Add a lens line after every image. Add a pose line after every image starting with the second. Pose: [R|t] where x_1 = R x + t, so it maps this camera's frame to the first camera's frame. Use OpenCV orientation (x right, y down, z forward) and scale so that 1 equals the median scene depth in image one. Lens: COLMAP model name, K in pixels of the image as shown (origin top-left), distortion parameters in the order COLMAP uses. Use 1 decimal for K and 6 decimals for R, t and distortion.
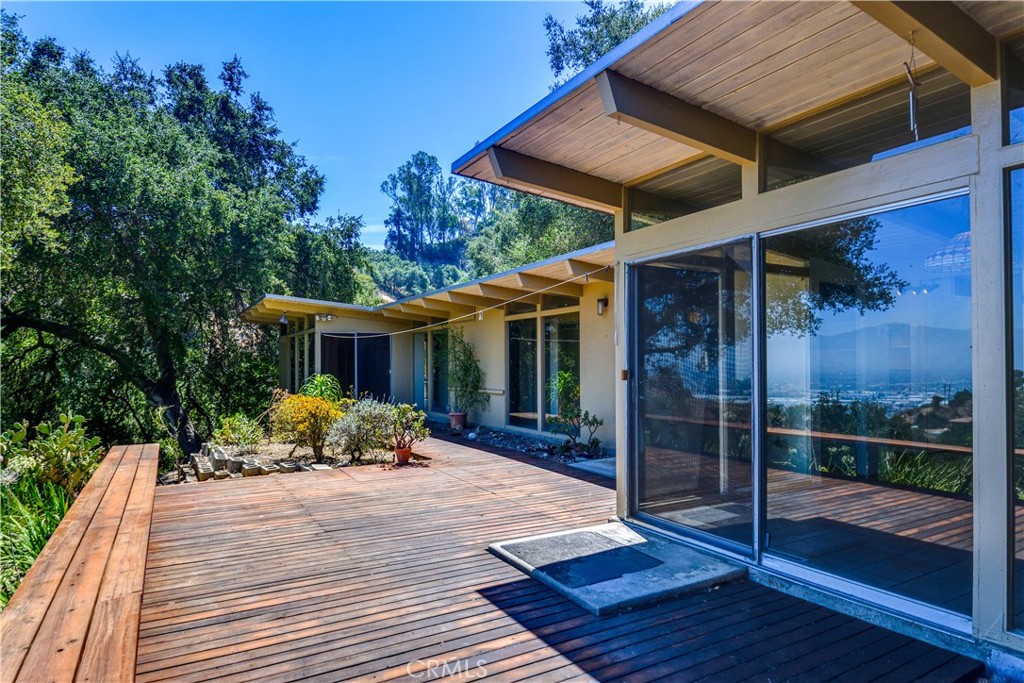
lens RADIAL K [[598.4, 0, 510.5], [0, 598.4, 349.2], [0, 0, 1]] dist [-0.013692, -0.000816]
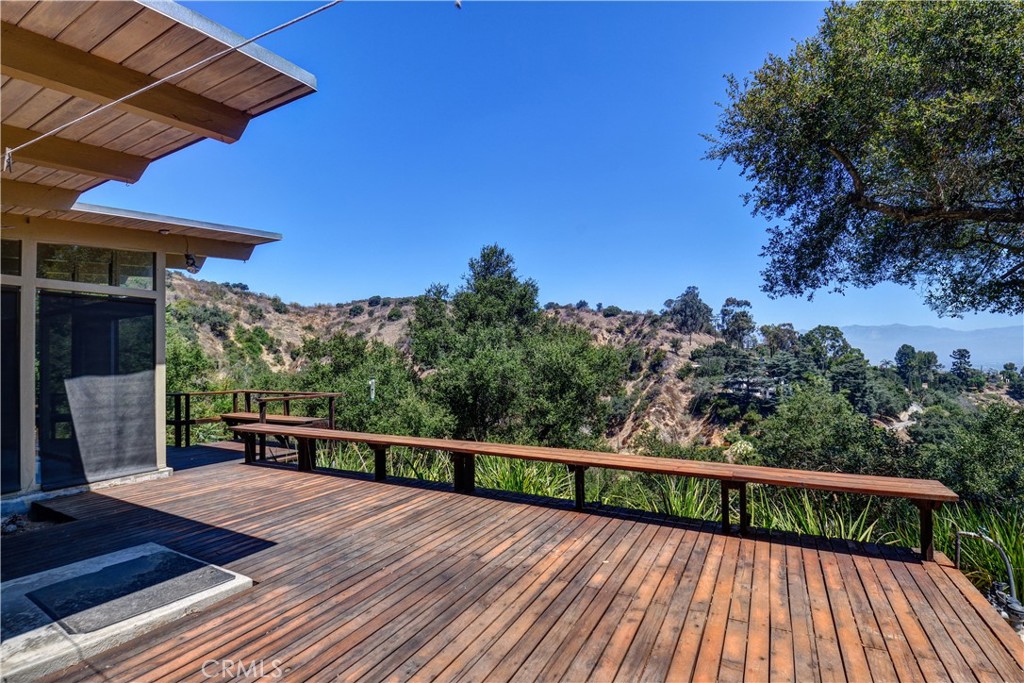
lens RADIAL K [[468.1, 0, 502.4], [0, 468.1, 358.2], [0, 0, 1]] dist [-0.017715, -0.005594]
pose [[-0.861643, 0.021059, -0.507078, -0.002609], [0.032900, 0.999355, -0.014401, 0.006572], [0.506448, -0.029092, -0.861780, 0.356078]]
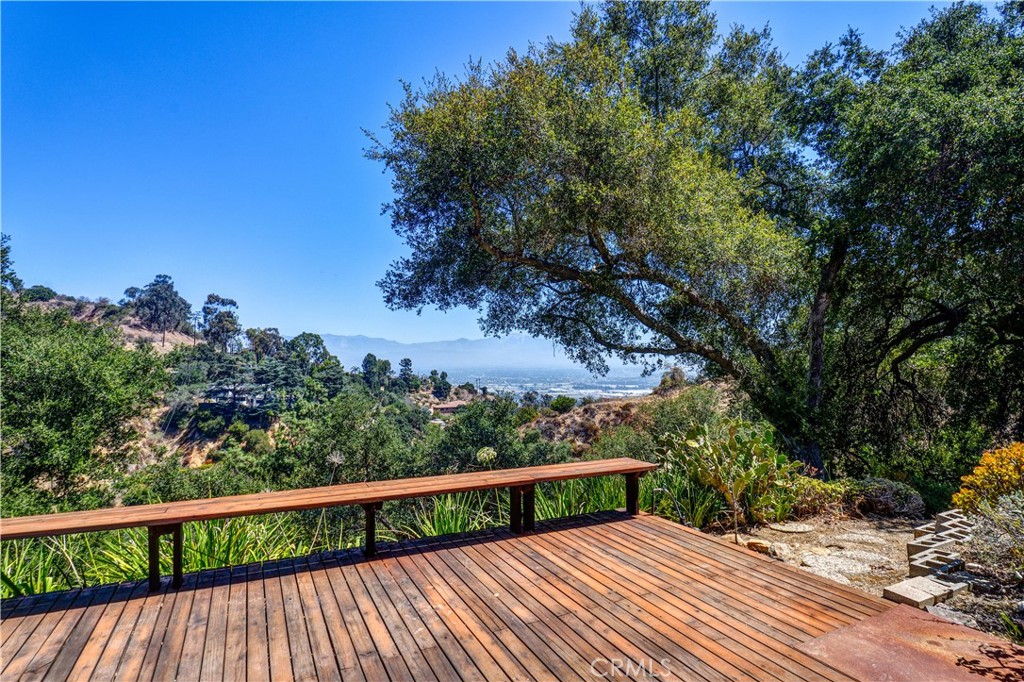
lens RADIAL K [[517.5, 0, 494.9], [0, 517.5, 357.7], [0, 0, 1]] dist [-0.000556, -0.008618]
pose [[-0.074547, 0.002355, -0.997215, 0.043622], [0.017223, 0.999851, 0.001074, 0.001317], [0.997069, -0.017094, -0.074576, 0.257434]]
